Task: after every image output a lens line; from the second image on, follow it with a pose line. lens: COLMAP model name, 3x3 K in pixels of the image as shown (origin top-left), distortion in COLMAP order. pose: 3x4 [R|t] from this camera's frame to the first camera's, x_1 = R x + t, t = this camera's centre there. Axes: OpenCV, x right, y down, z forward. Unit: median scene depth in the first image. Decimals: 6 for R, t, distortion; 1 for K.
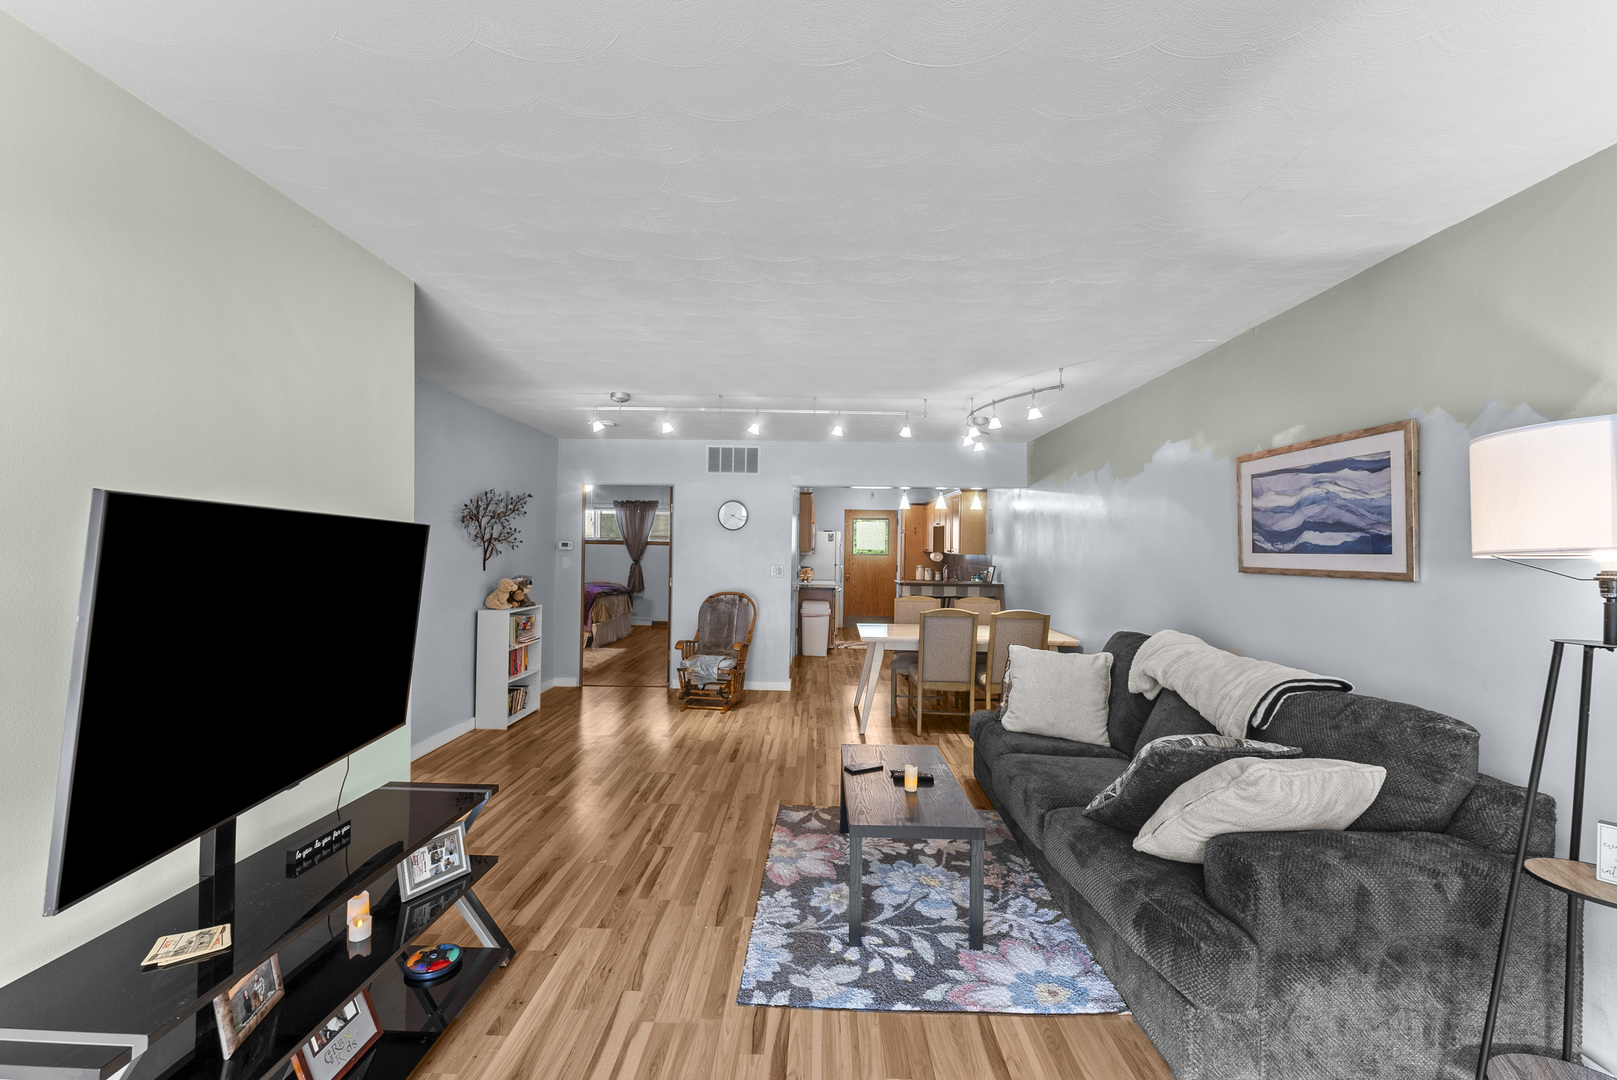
lens RADIAL K [[658.9, 0, 806.6], [0, 658.9, 541.1], [0, 0, 1]] dist [0.000425, 0.000007]
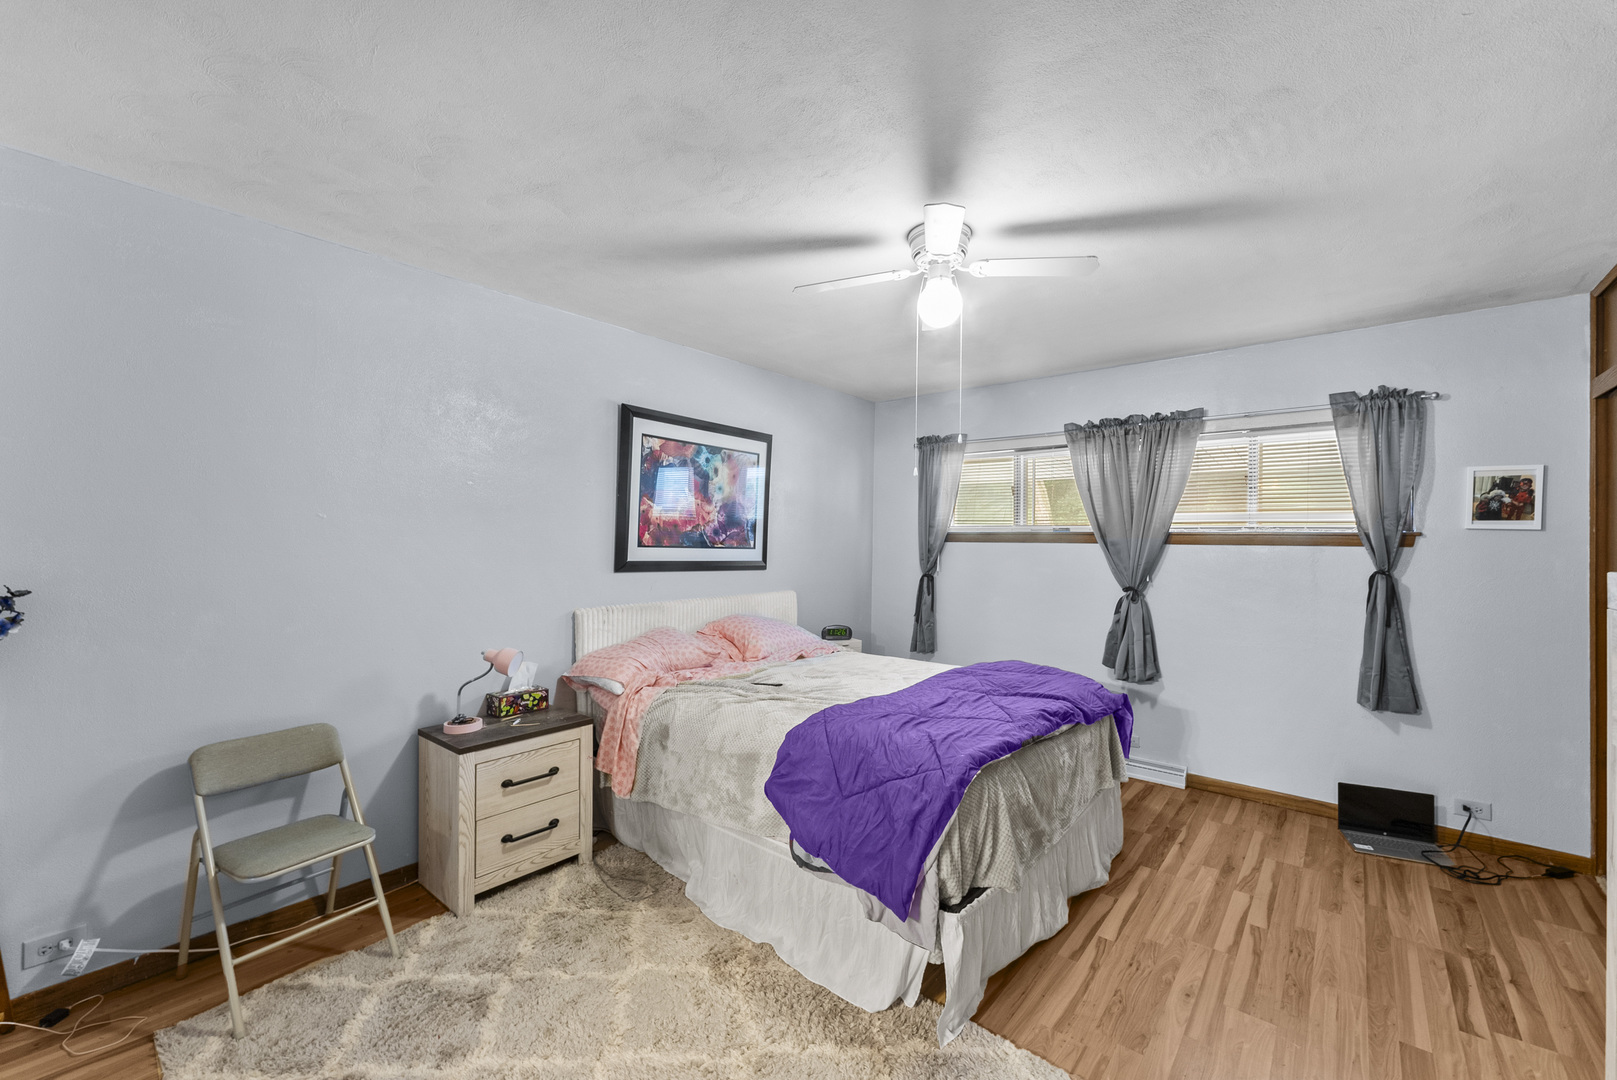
lens RADIAL K [[658.9, 0, 811.5], [0, 658.9, 542.9], [0, 0, 1]] dist [0.000425, 0.000007]
pose [[0.778590, -0.004428, -0.627517, -0.173171], [0.006498, 0.999978, 0.001006, 0.003522], [0.627499, -0.004861, 0.778602, 0.625249]]
